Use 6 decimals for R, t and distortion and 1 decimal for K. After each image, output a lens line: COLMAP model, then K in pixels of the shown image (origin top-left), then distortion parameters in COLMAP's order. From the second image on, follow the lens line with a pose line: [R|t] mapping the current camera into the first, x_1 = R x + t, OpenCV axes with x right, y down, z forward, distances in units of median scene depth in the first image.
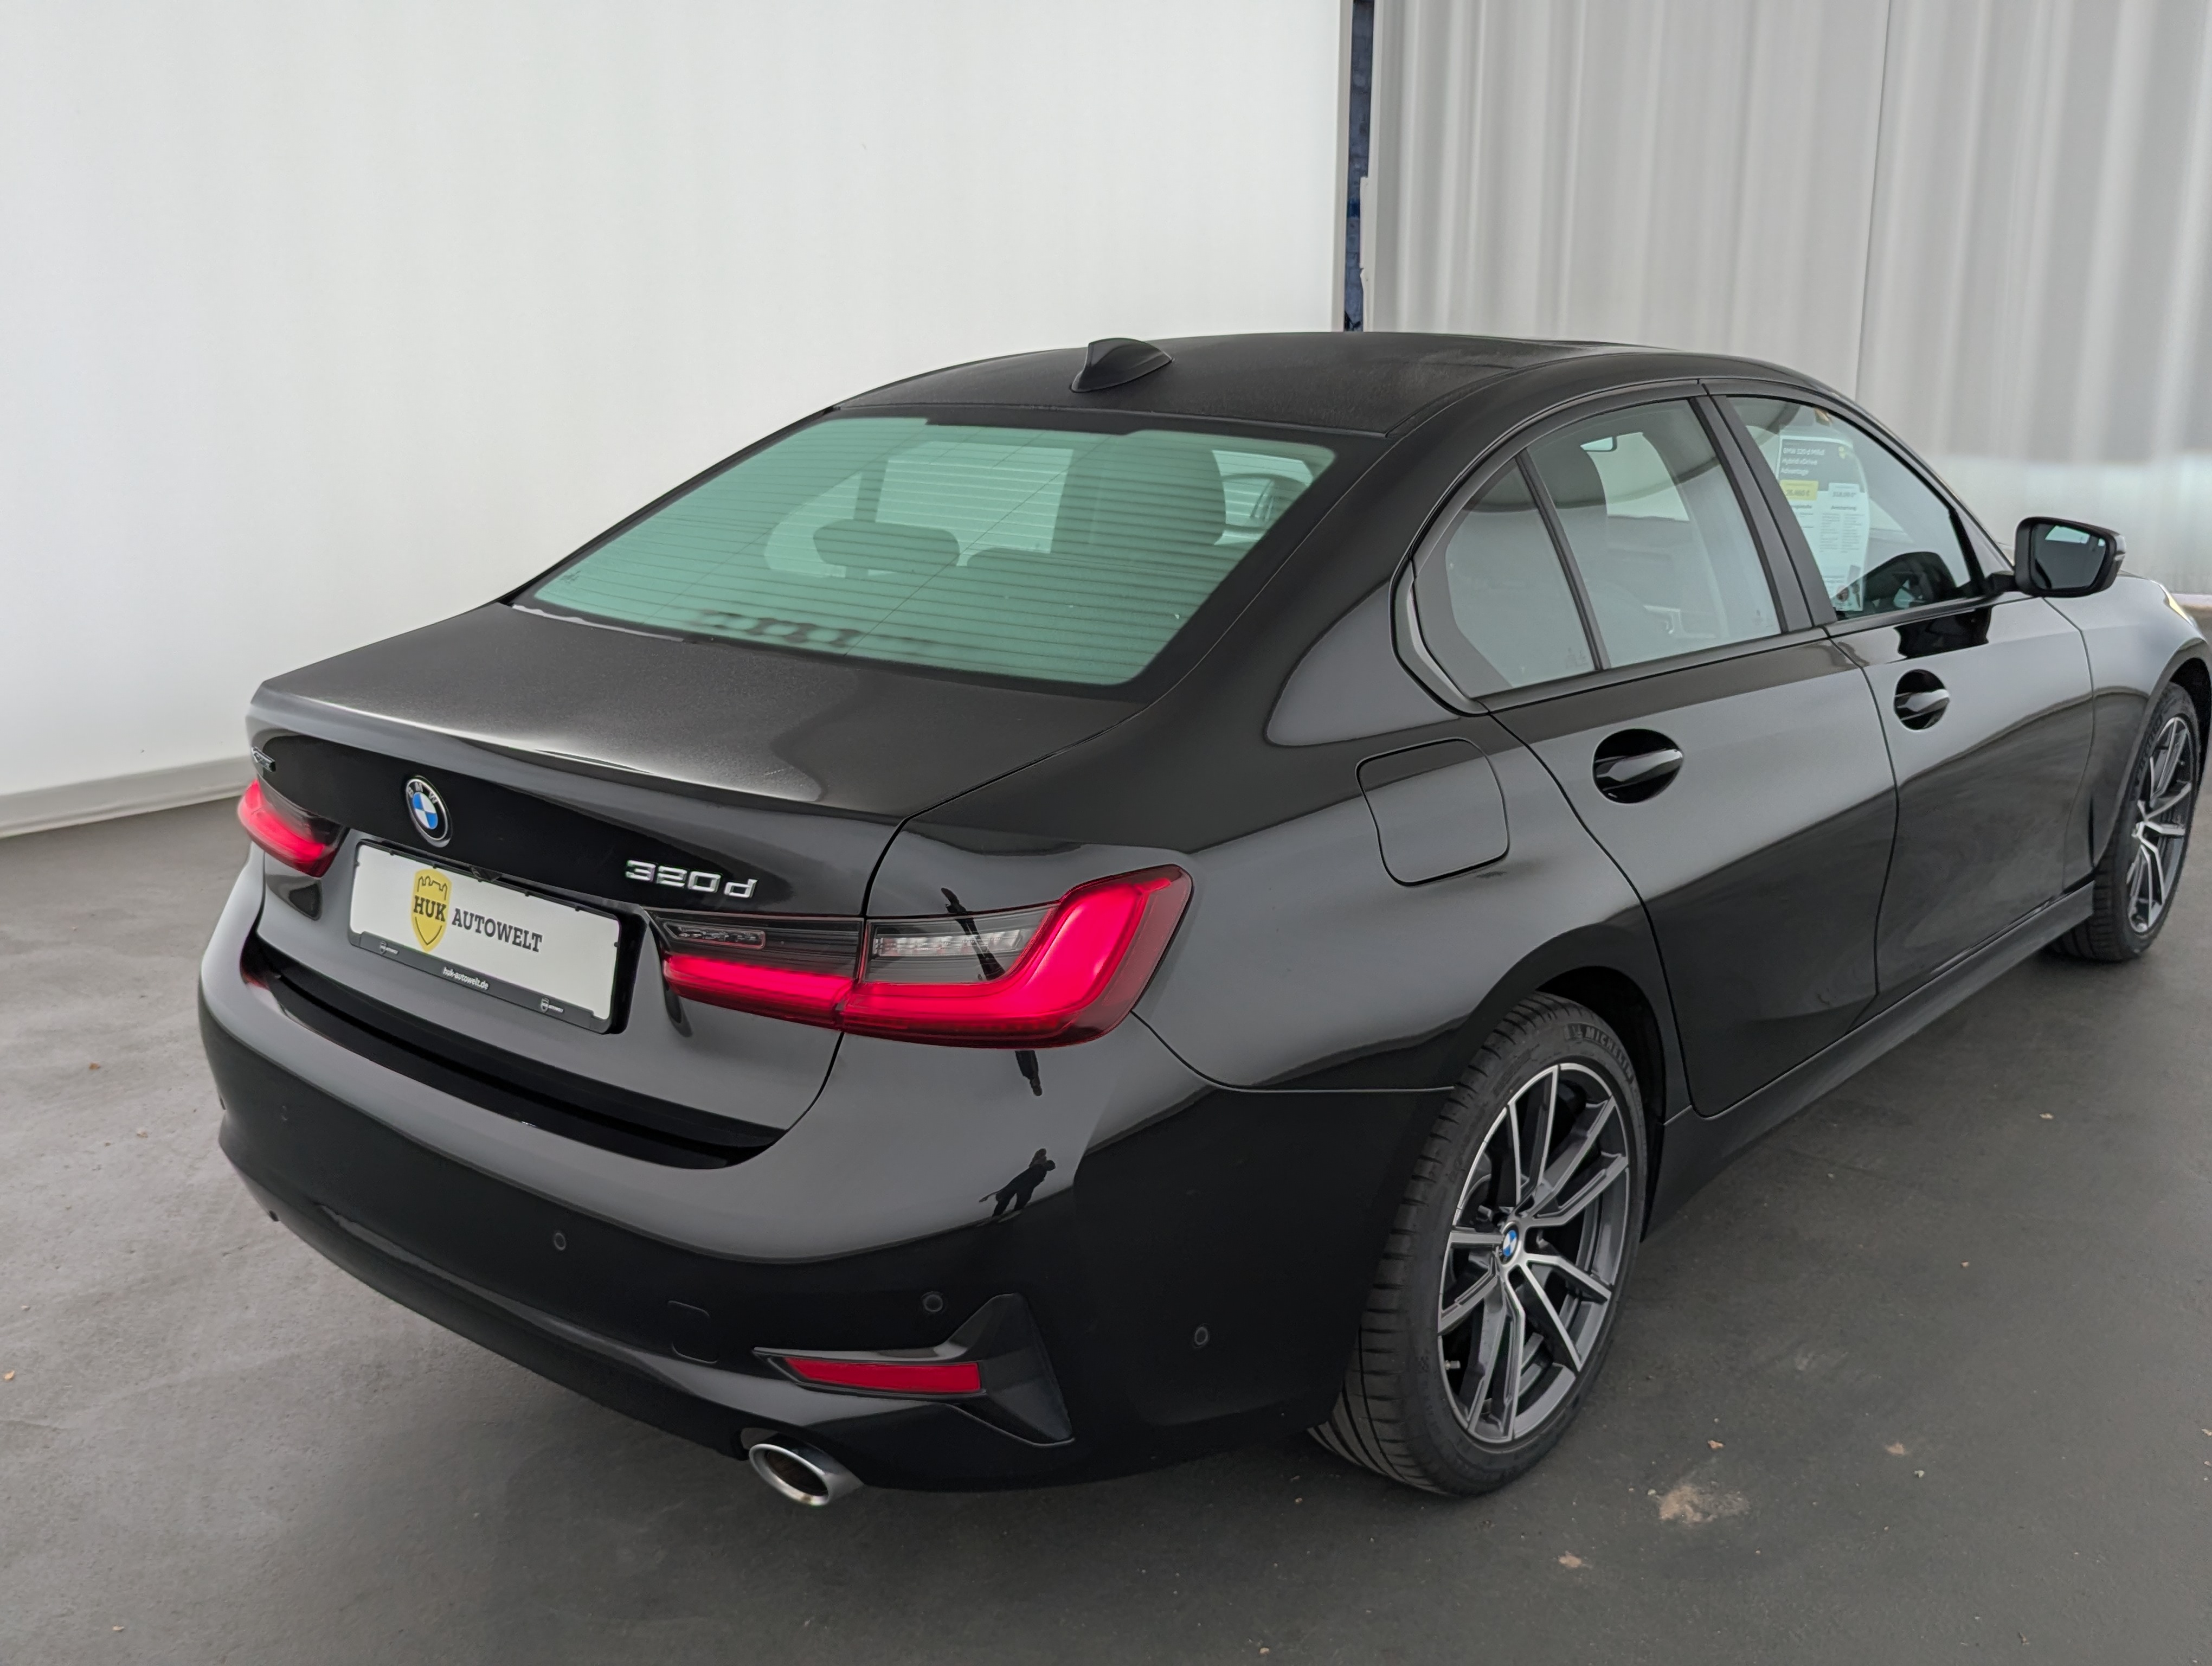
lens RADIAL K [[2071.9, 0, 1106.0], [0, 2071.9, 833.0], [0, 0, 1]] dist [0.094073, -0.149335]
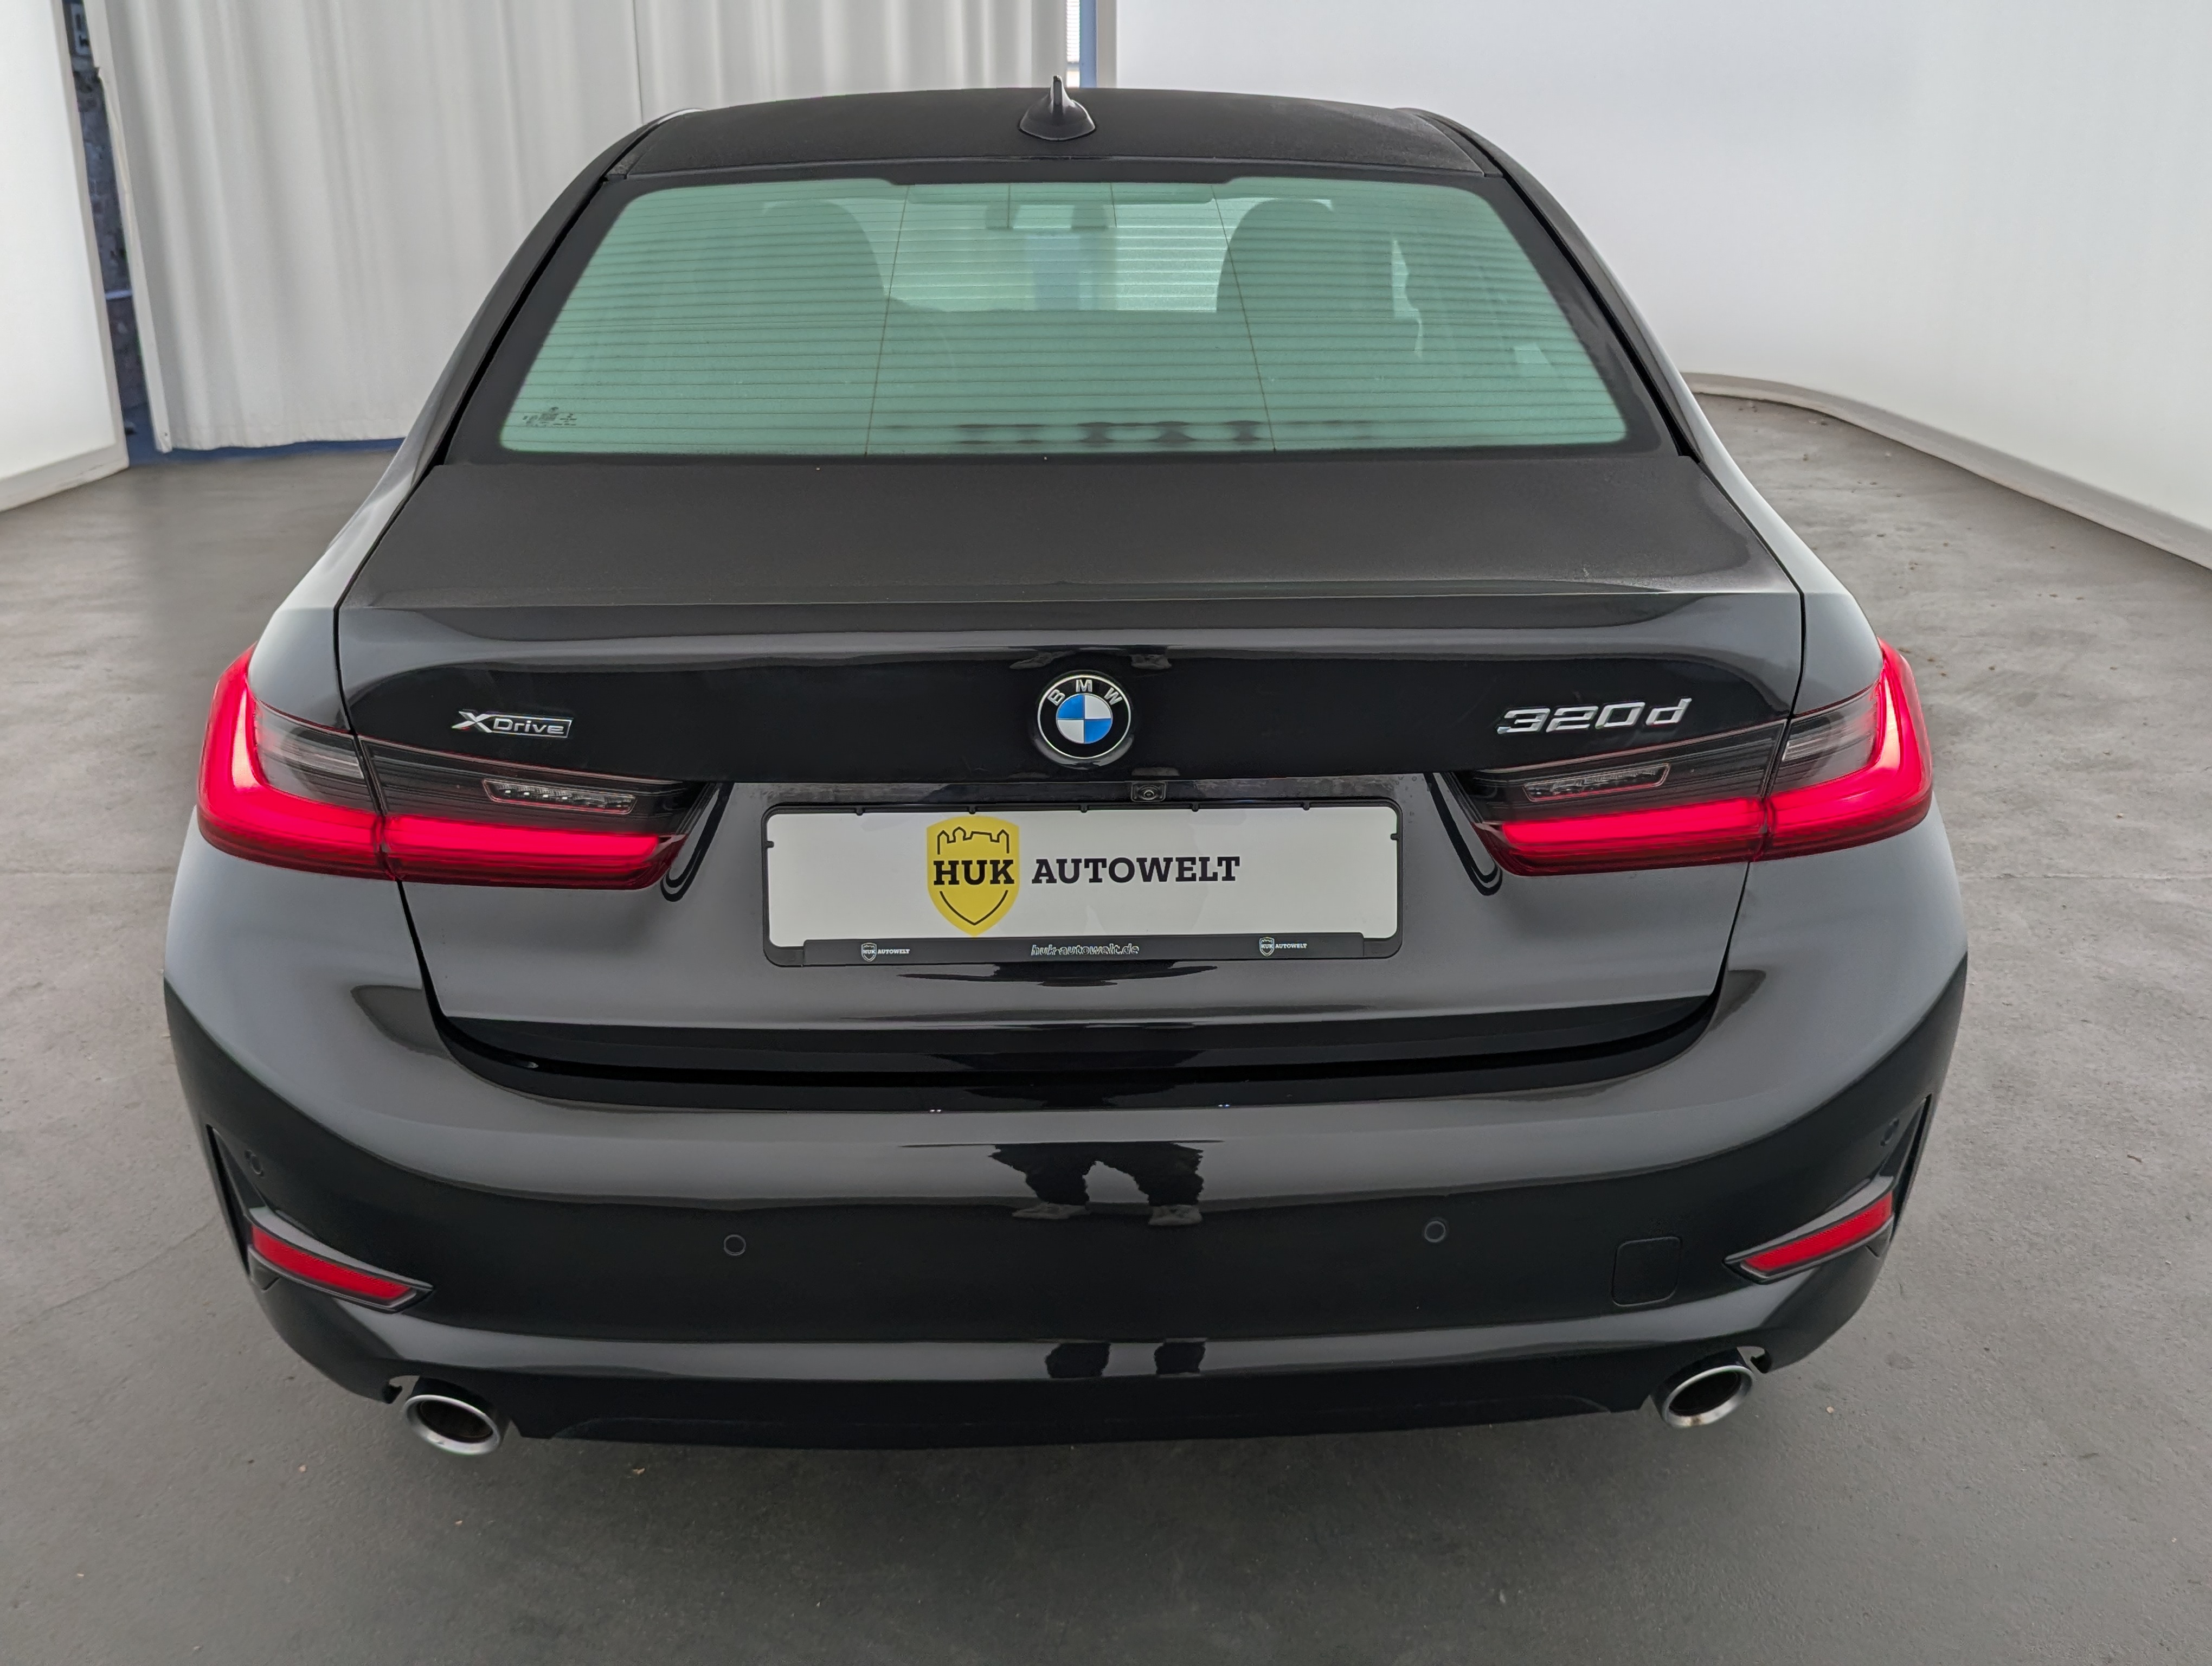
lens RADIAL K [[2071.9, 0, 1106.0], [0, 2071.9, 833.0], [0, 0, 1]] dist [0.094073, -0.149335]
pose [[0.750224, -0.213890, 0.625631, -0.763378], [0.170337, 0.976814, 0.129693, -0.062040], [-0.638865, 0.009270, 0.769263, 0.468059]]
